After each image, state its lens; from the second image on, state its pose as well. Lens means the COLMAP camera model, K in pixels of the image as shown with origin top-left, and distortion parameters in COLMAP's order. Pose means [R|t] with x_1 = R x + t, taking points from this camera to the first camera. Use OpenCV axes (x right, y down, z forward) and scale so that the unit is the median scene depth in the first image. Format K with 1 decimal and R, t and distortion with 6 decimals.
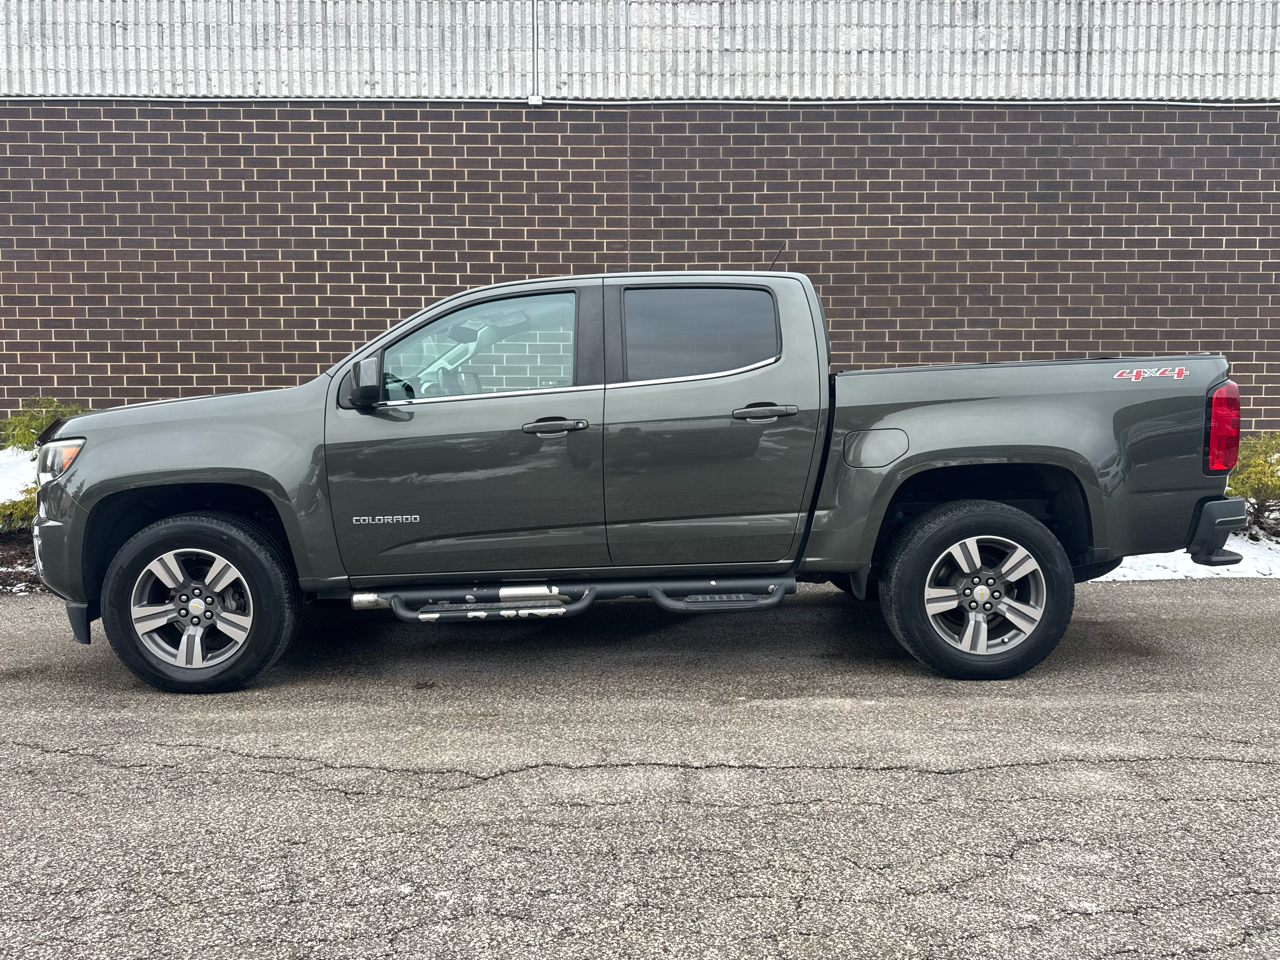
lens RADIAL K [[904.8, 0, 641.5], [0, 904.8, 486.7], [0, 0, 1]] dist [0.021434, -0.021171]
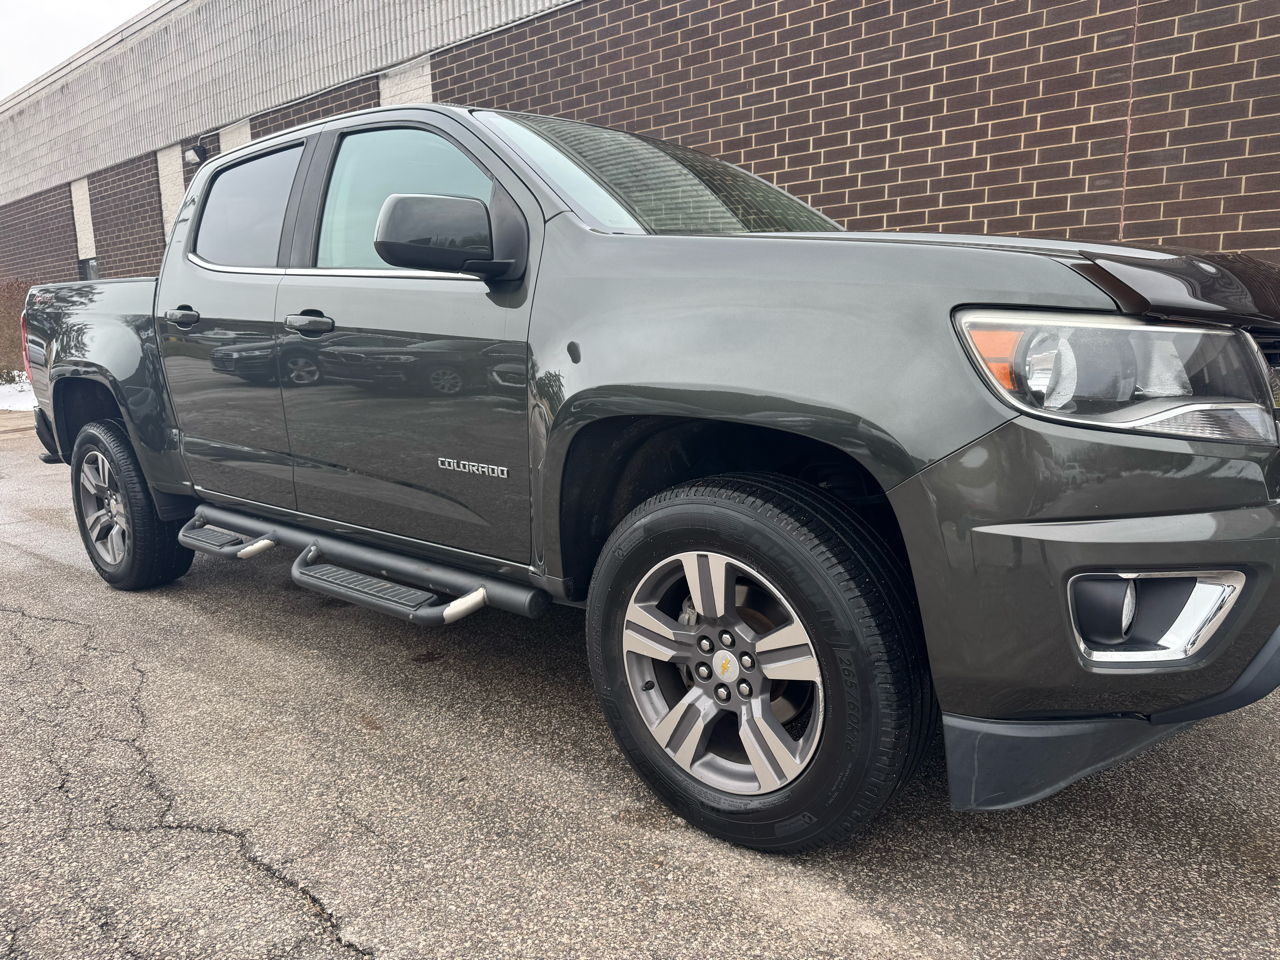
lens RADIAL K [[904.8, 0, 641.8], [0, 904.8, 487.3], [0, 0, 1]] dist [0.021434, -0.021171]
pose [[0.737976, 0.103885, -0.666782, 0.194323], [-0.028883, 0.992037, 0.122592, -0.014553], [0.674208, -0.071211, 0.735100, 0.258994]]
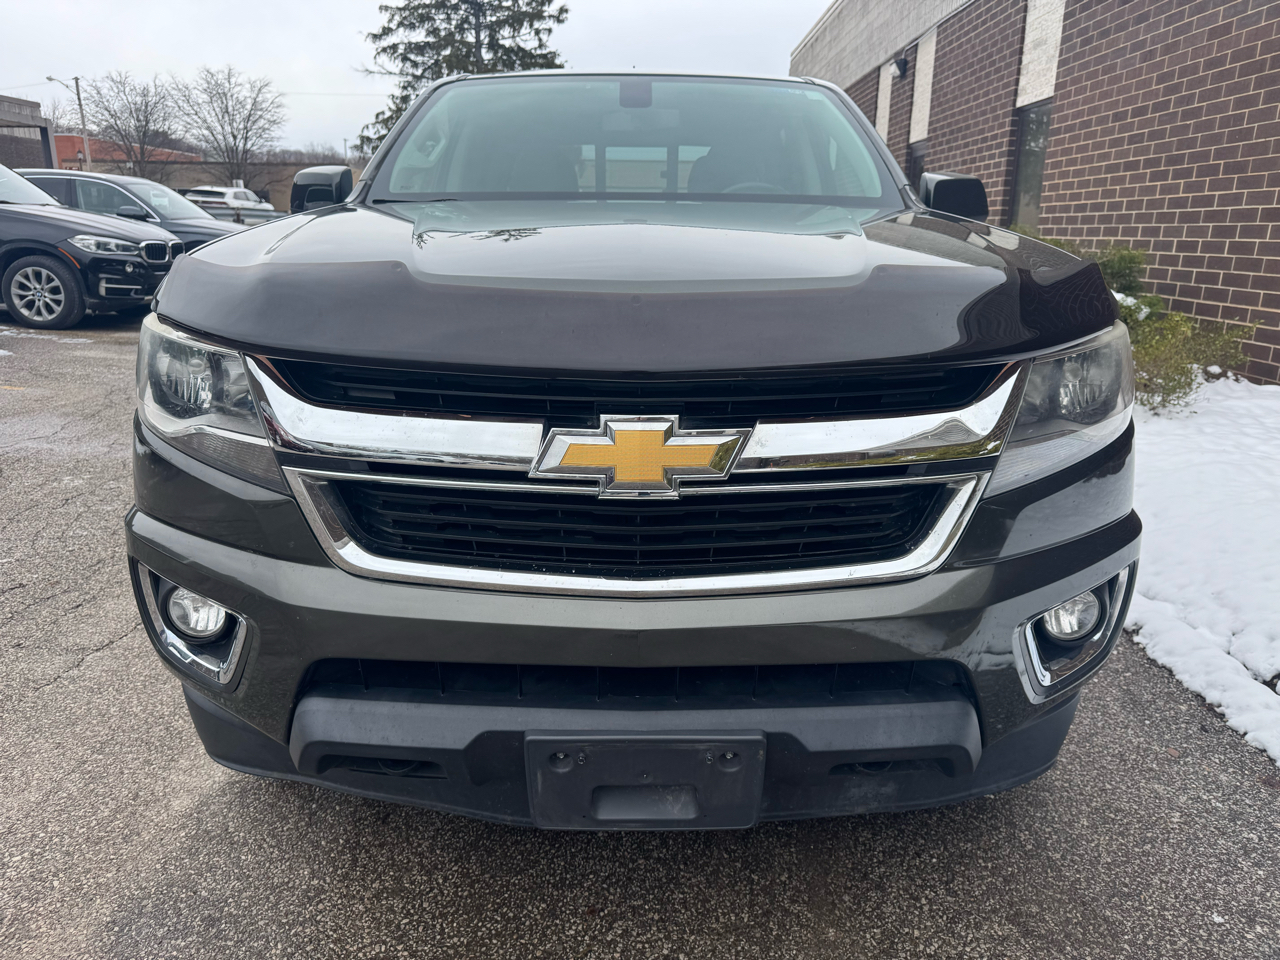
lens RADIAL K [[904.8, 0, 643.8], [0, 904.8, 485.6], [0, 0, 1]] dist [0.021434, -0.021171]
pose [[-0.017483, 0.271156, -0.962377, 0.315633], [-0.085612, 0.958583, 0.271642, -0.053630], [0.996175, 0.087140, 0.006455, 0.542523]]
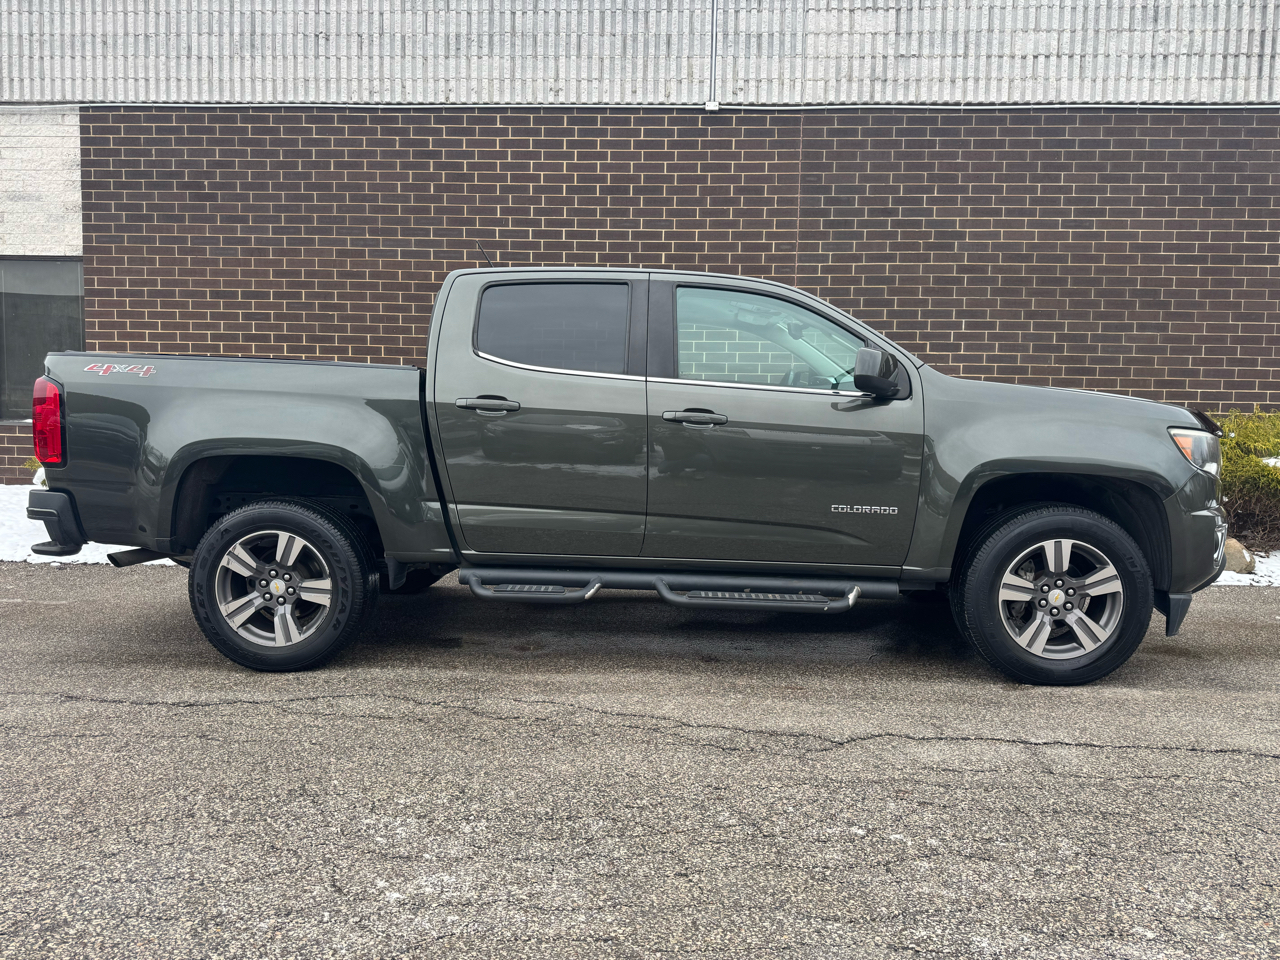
lens RADIAL K [[904.8, 0, 639.6], [0, 904.8, 487.5], [0, 0, 1]] dist [0.021434, -0.021171]
pose [[0.997552, 0.024994, -0.065308, -0.120017], [-0.024645, 0.999677, 0.006147, 0.003928], [0.065440, -0.004522, 0.997846, -0.037204]]
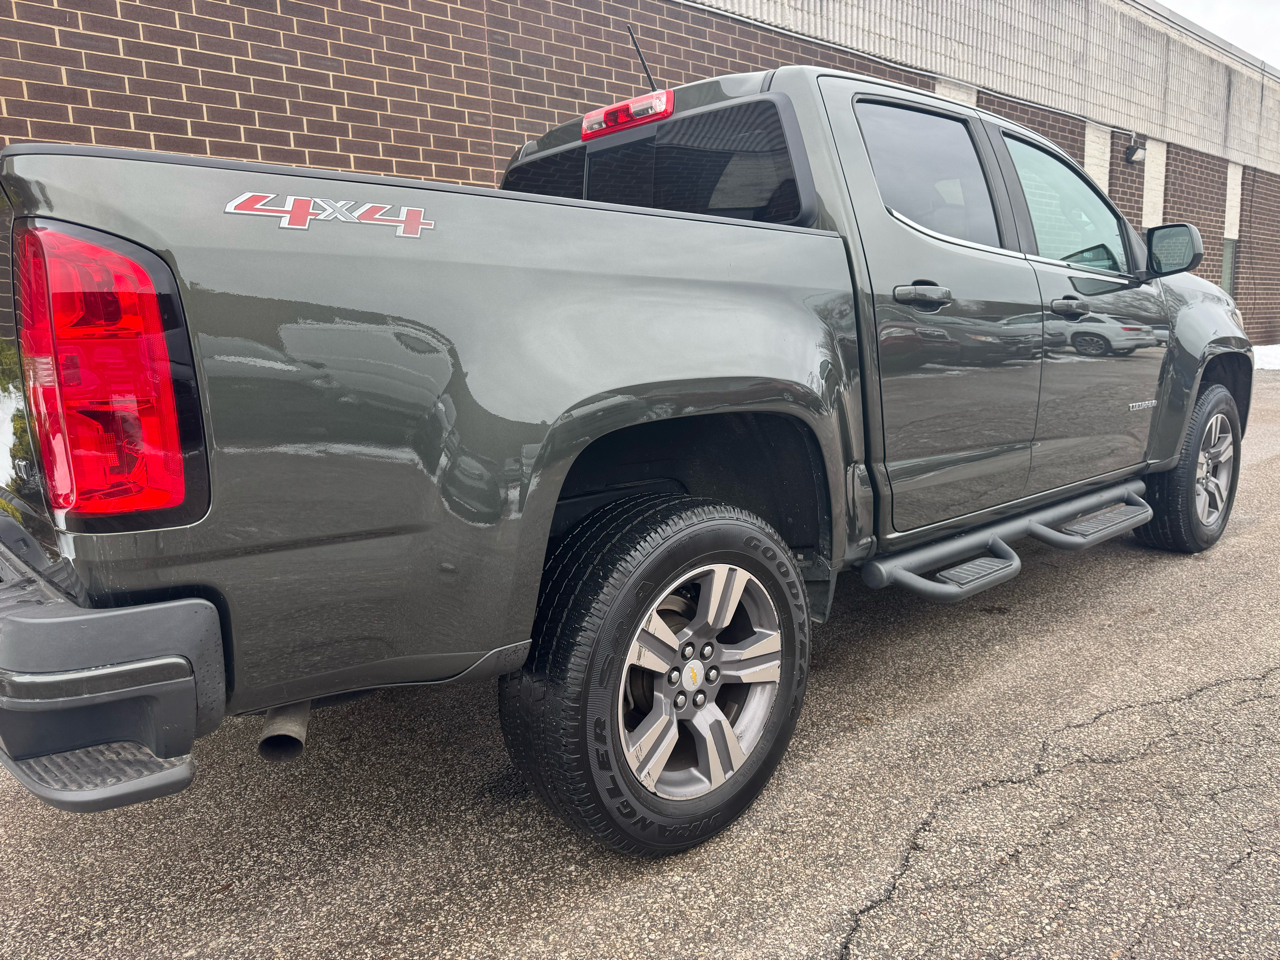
lens RADIAL K [[904.8, 0, 638.6], [0, 904.8, 486.7], [0, 0, 1]] dist [0.021434, -0.021171]
pose [[0.758779, -0.130443, 0.638153, -0.494906], [0.077011, 0.990836, 0.110966, -0.012764], [-0.646779, -0.035054, 0.761871, 0.256365]]
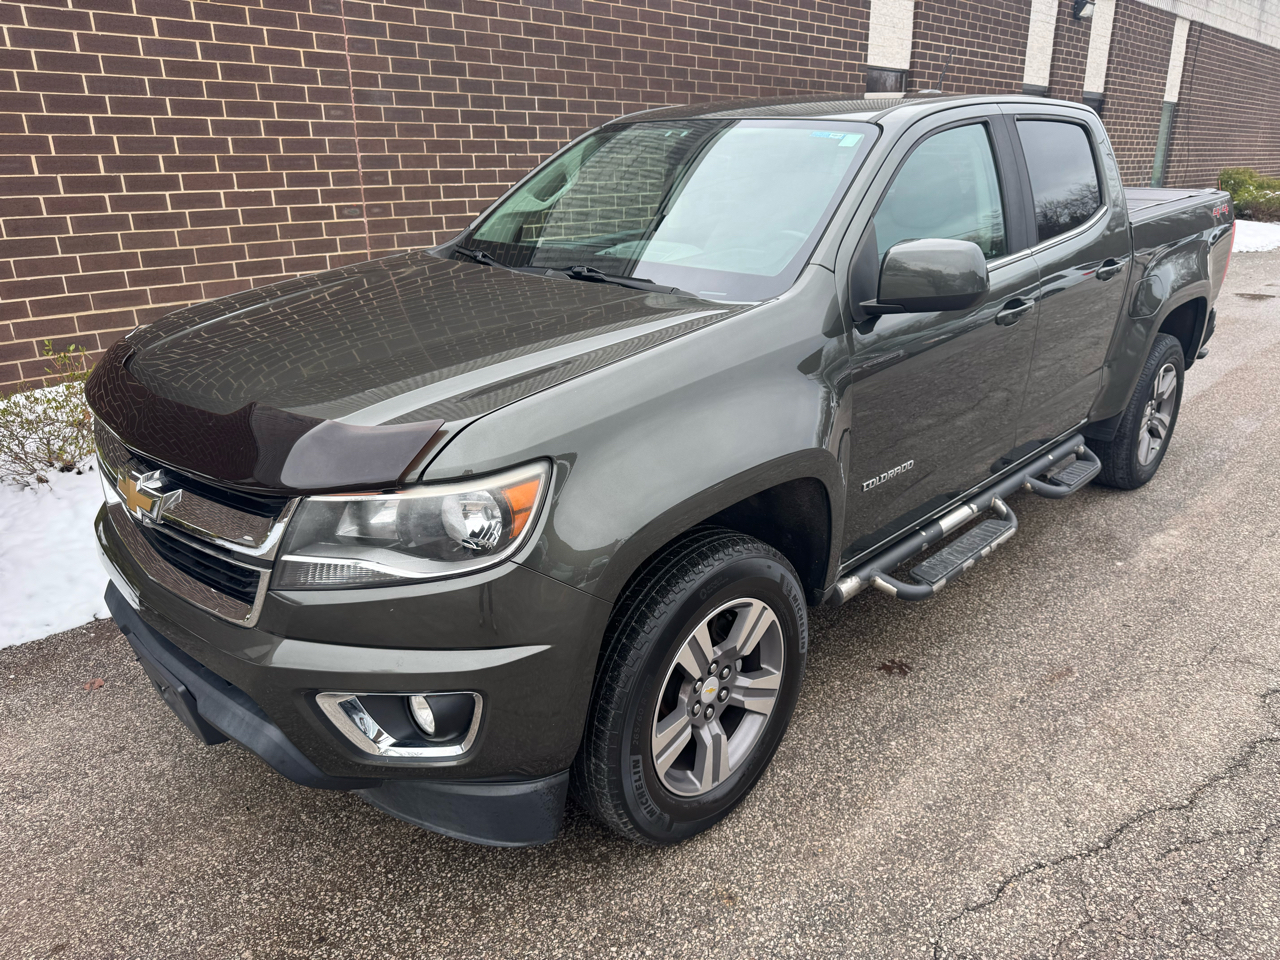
lens RADIAL K [[904.8, 0, 643.3], [0, 904.8, 480.0], [0, 0, 1]] dist [0.021434, -0.021171]
pose [[0.704154, -0.239399, 0.668472, -0.405808], [0.059746, 0.958086, 0.280183, -0.076835], [-0.707529, -0.157353, 0.688943, 0.300513]]
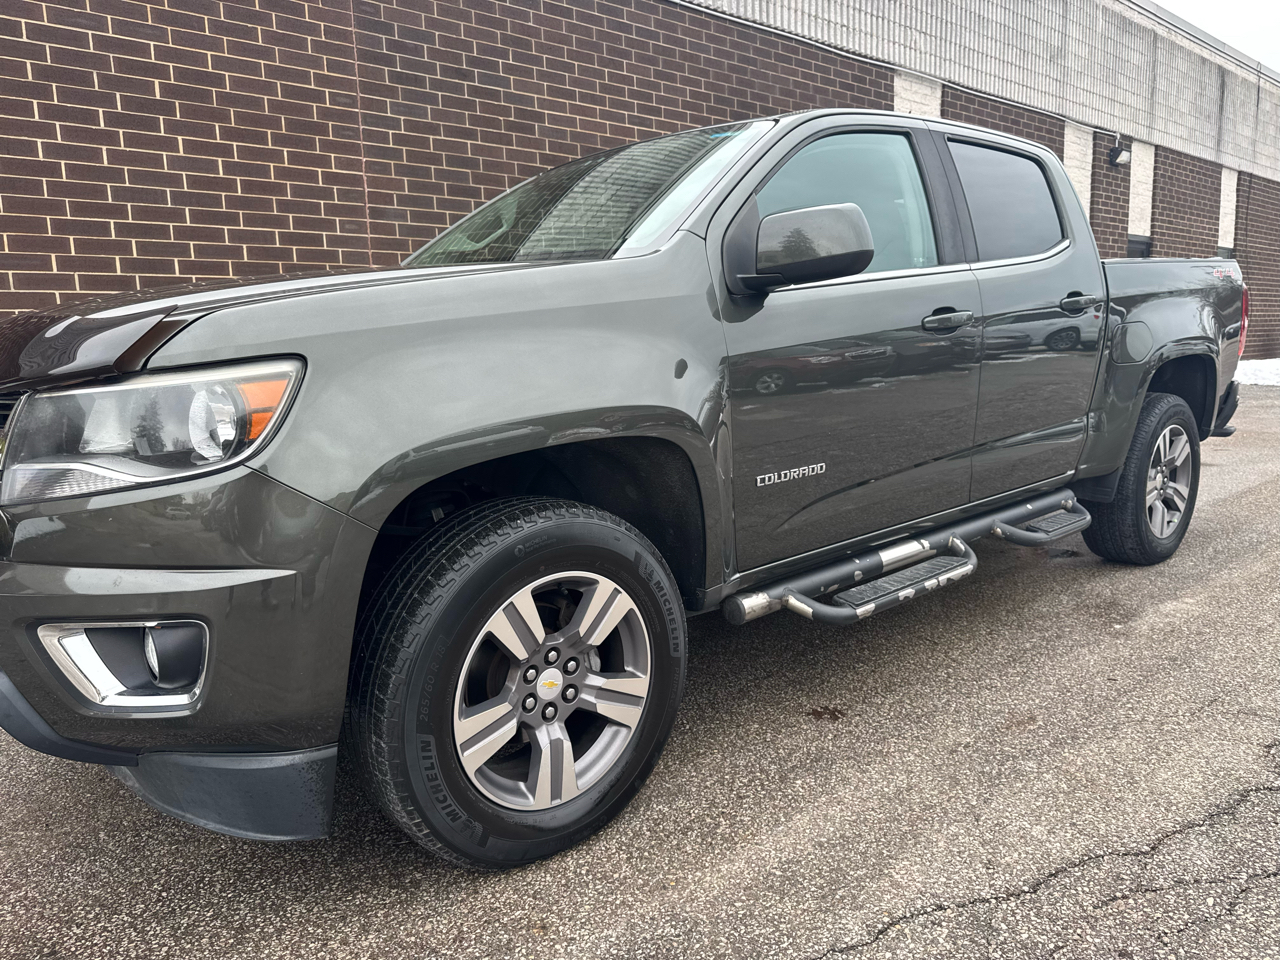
lens RADIAL K [[904.8, 0, 642.4], [0, 904.8, 487.0], [0, 0, 1]] dist [0.021434, -0.021171]
pose [[0.762346, -0.119632, 0.636016, -0.349718], [0.072161, 0.992351, 0.100162, -0.011511], [-0.643133, -0.030462, 0.765148, 0.270199]]
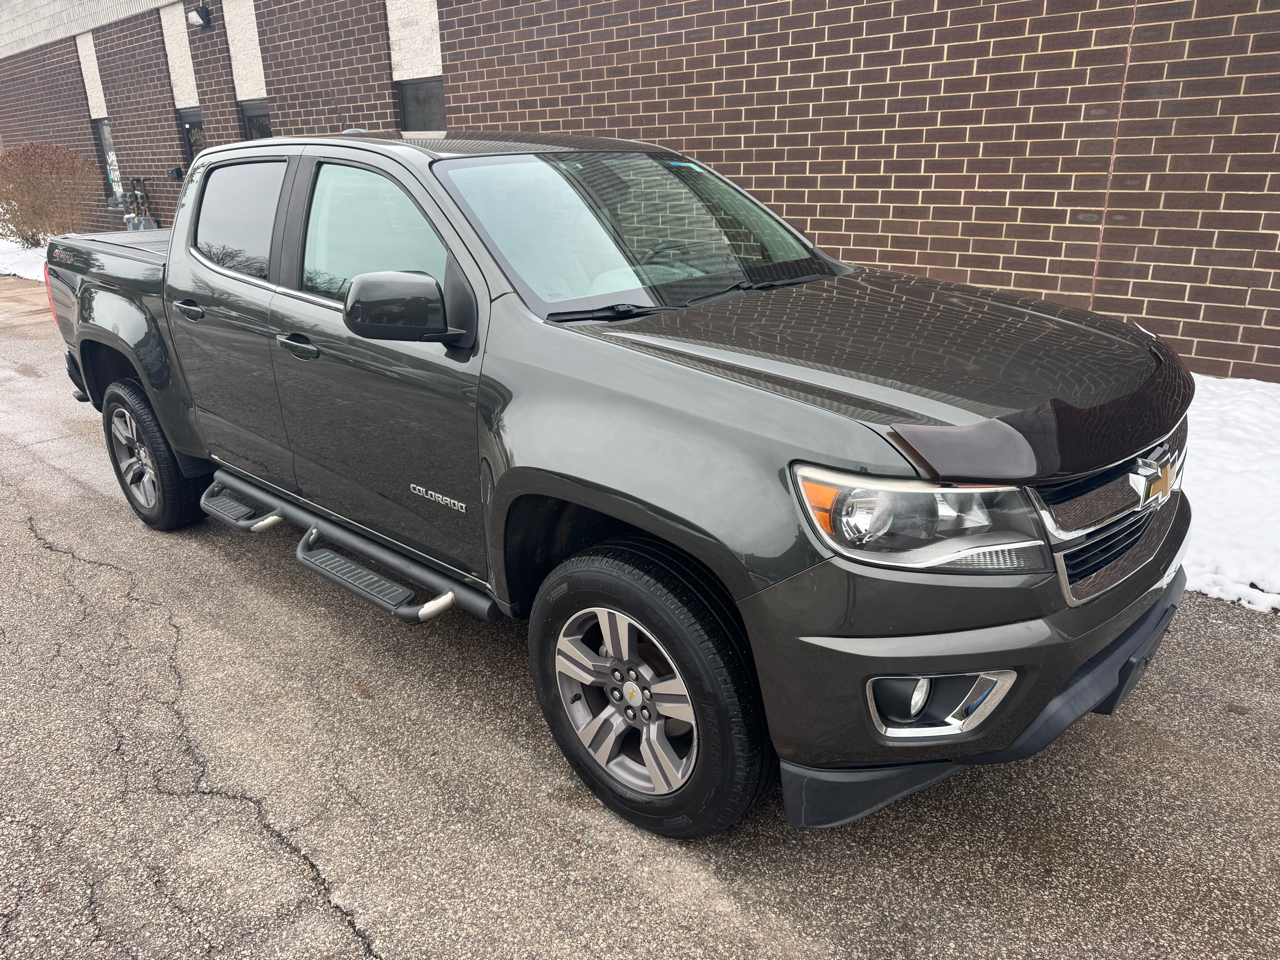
lens RADIAL K [[904.8, 0, 641.4], [0, 904.8, 483.1], [0, 0, 1]] dist [0.021434, -0.021171]
pose [[0.714066, 0.224880, -0.662977, 0.238131], [-0.033111, 0.956793, 0.288879, -0.088030], [0.699295, -0.184327, 0.690659, 0.255616]]
